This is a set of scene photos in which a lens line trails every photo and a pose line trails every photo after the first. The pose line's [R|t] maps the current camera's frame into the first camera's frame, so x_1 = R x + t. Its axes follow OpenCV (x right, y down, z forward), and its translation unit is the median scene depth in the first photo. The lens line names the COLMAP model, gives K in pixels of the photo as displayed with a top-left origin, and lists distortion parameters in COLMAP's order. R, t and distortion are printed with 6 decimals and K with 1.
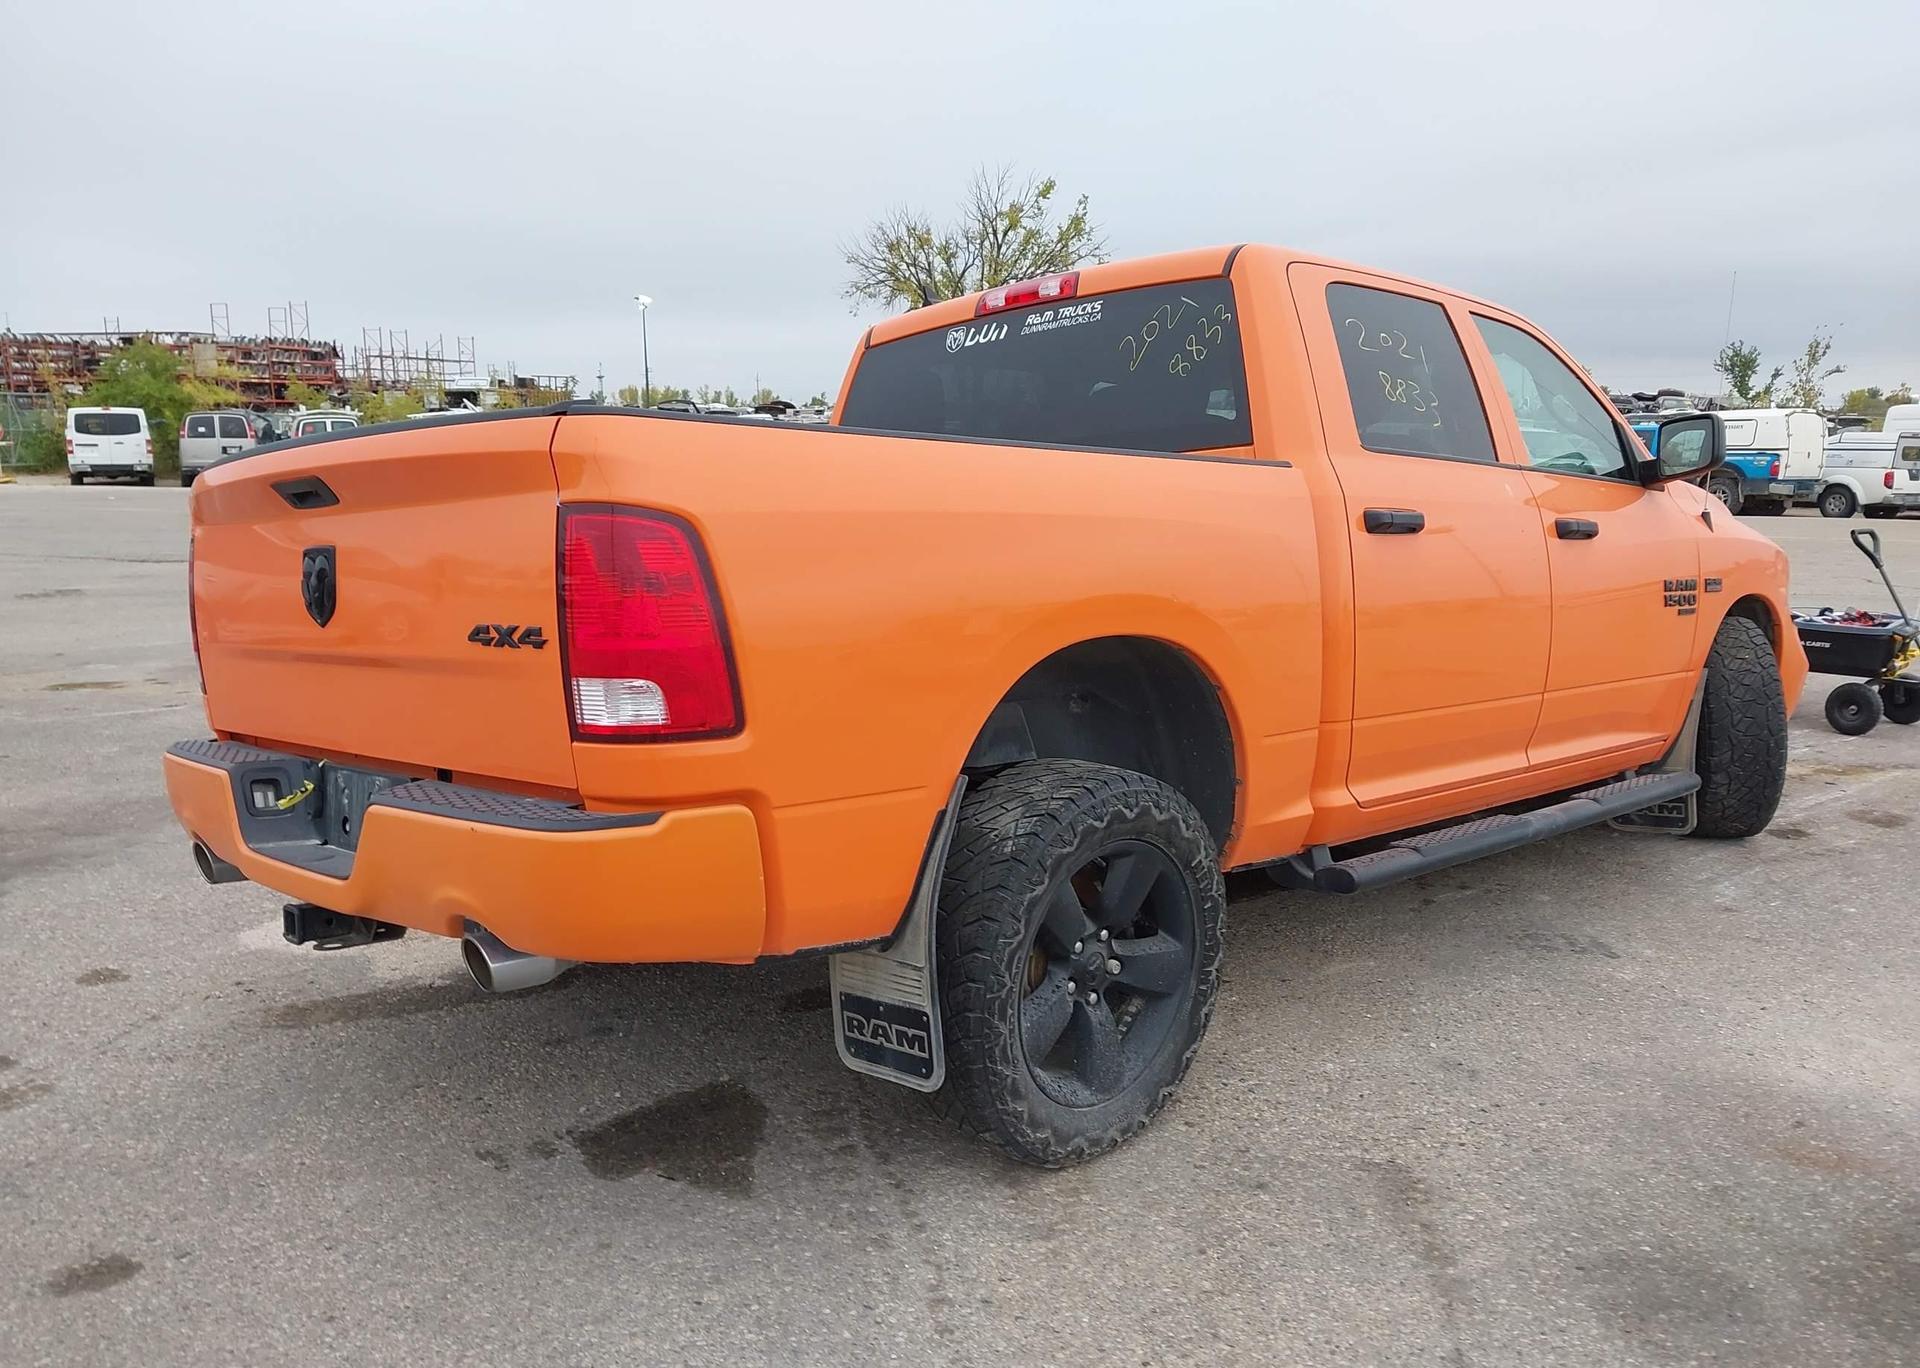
lens RADIAL K [[1517.3, 0, 959.8], [0, 1517.3, 685.2], [0, 0, 1]] dist [0.060799, -0.093541]
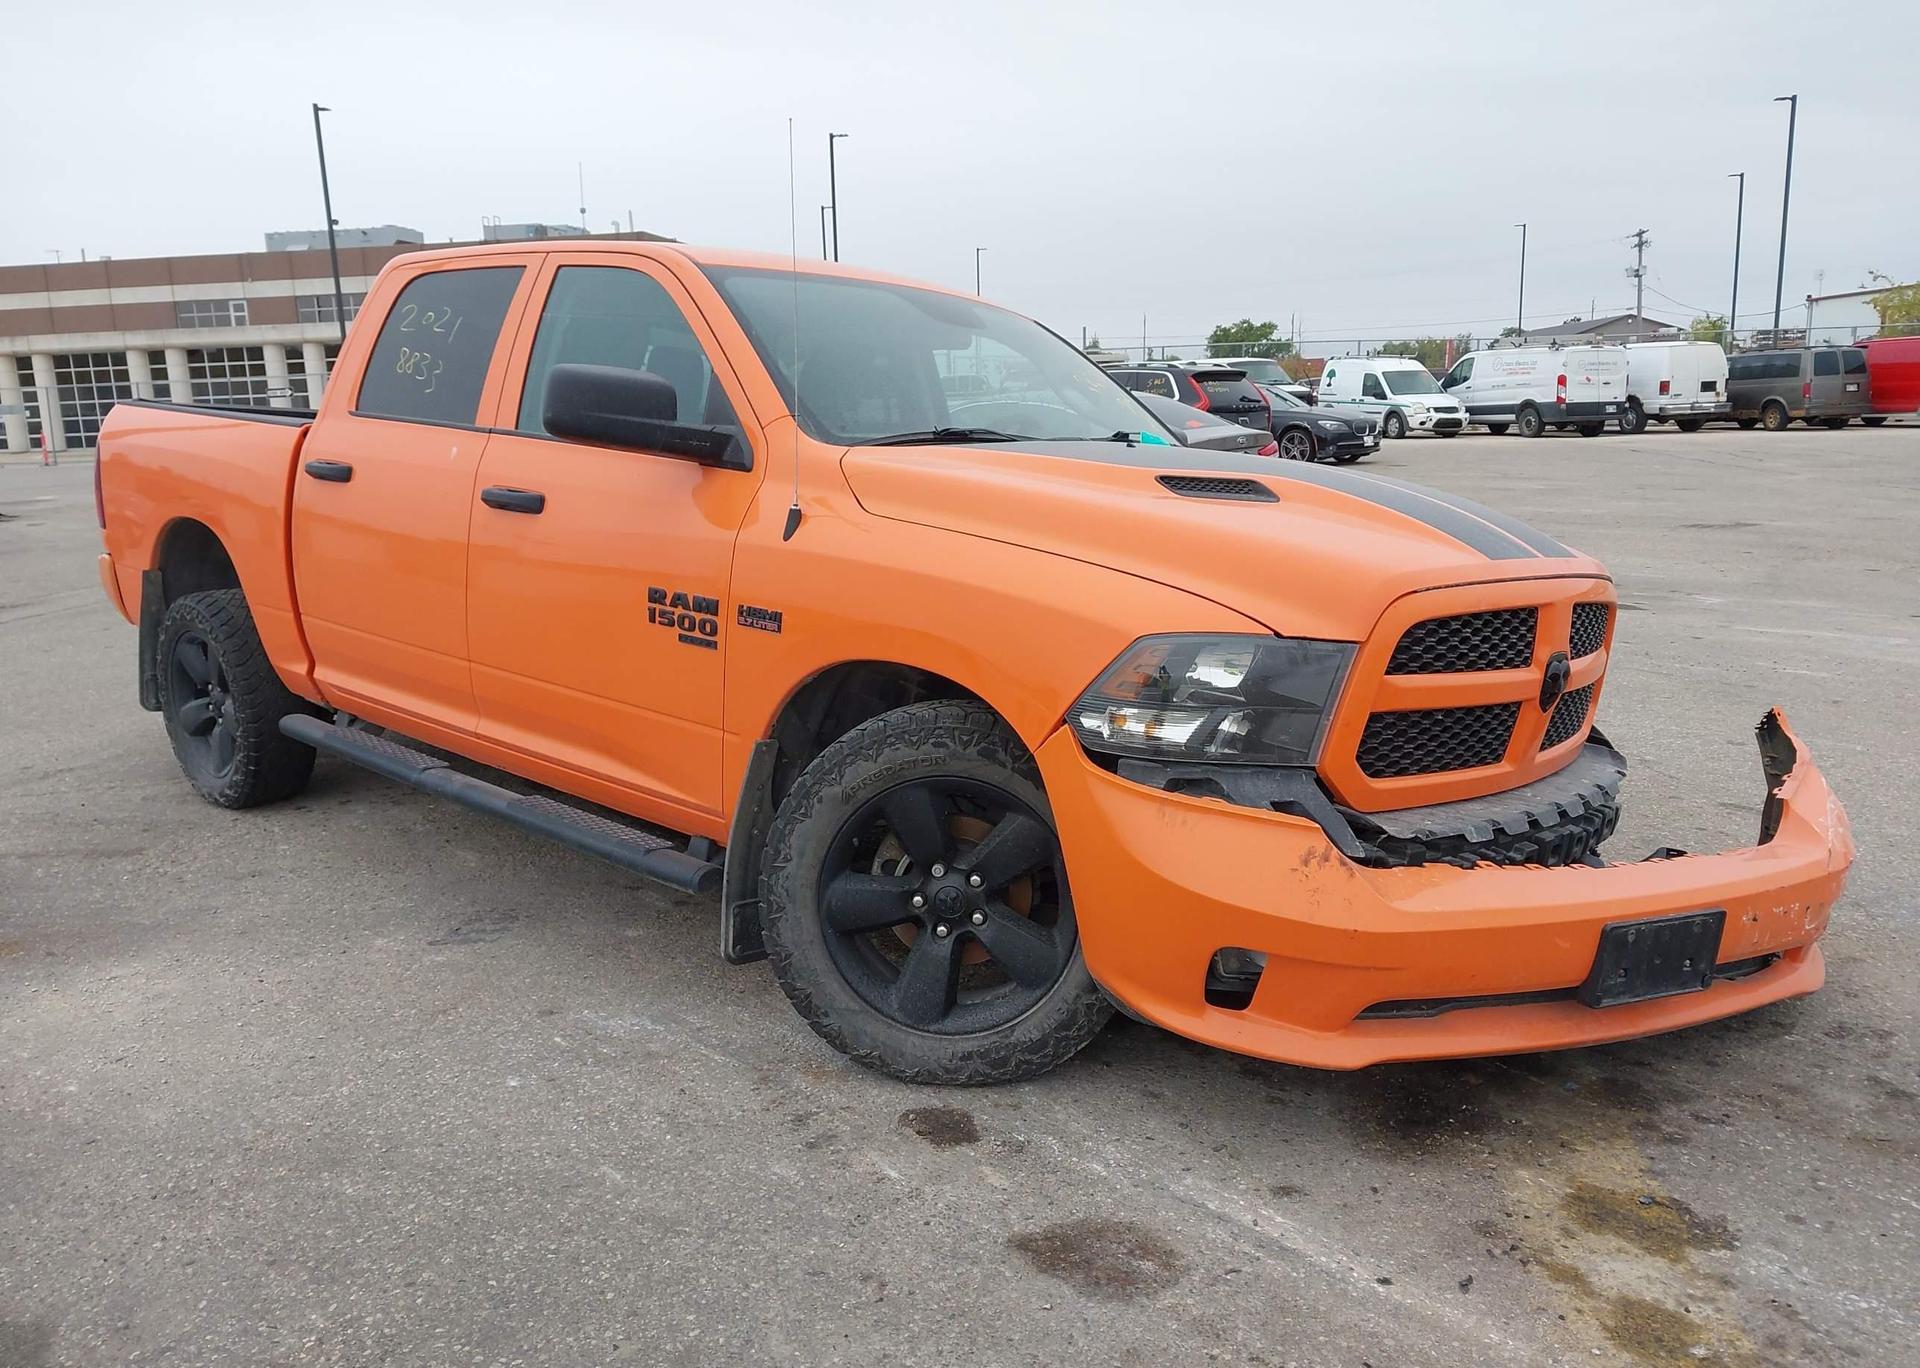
lens RADIAL K [[1517.3, 0, 946.6], [0, 1517.3, 701.0], [0, 0, 1]] dist [0.060799, -0.093541]
pose [[0.039836, 0.191559, -0.980672, 1.205700], [-0.136155, 0.973338, 0.184596, -0.171295], [0.989886, 0.126169, 0.064855, 1.098480]]
